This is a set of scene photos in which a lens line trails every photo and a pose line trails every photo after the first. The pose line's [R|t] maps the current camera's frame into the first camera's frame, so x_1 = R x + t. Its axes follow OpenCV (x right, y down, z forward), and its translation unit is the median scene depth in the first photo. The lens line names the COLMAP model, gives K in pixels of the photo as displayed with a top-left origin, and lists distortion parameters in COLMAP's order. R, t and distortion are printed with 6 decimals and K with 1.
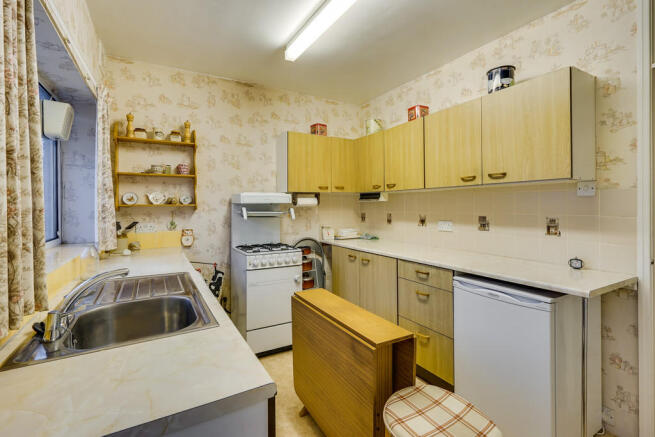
lens RADIAL K [[299.8, 0, 327.1], [0, 299.8, 203.5], [0, 0, 1]] dist [-0.001776, -0.000176]
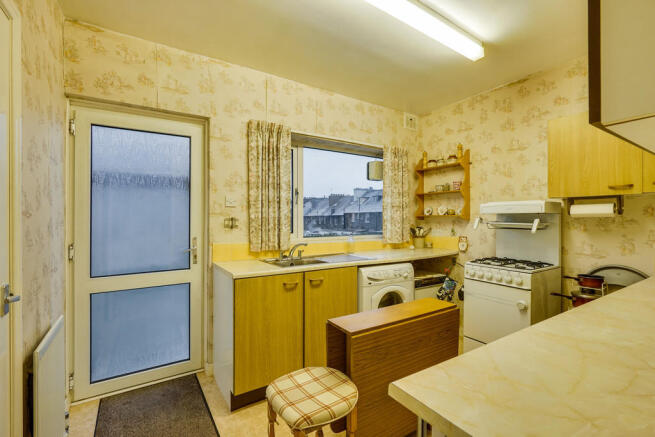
lens RADIAL K [[297.0, 0, 327.5], [0, 297.0, 218.5], [0, 0, 1]] dist [-0.017239, -0.000049]
pose [[0.050372, 0.005502, -0.998715, 0.649660], [0.005902, 0.999966, 0.005807, 0.006698], [0.998713, -0.006186, 0.050338, 0.415562]]
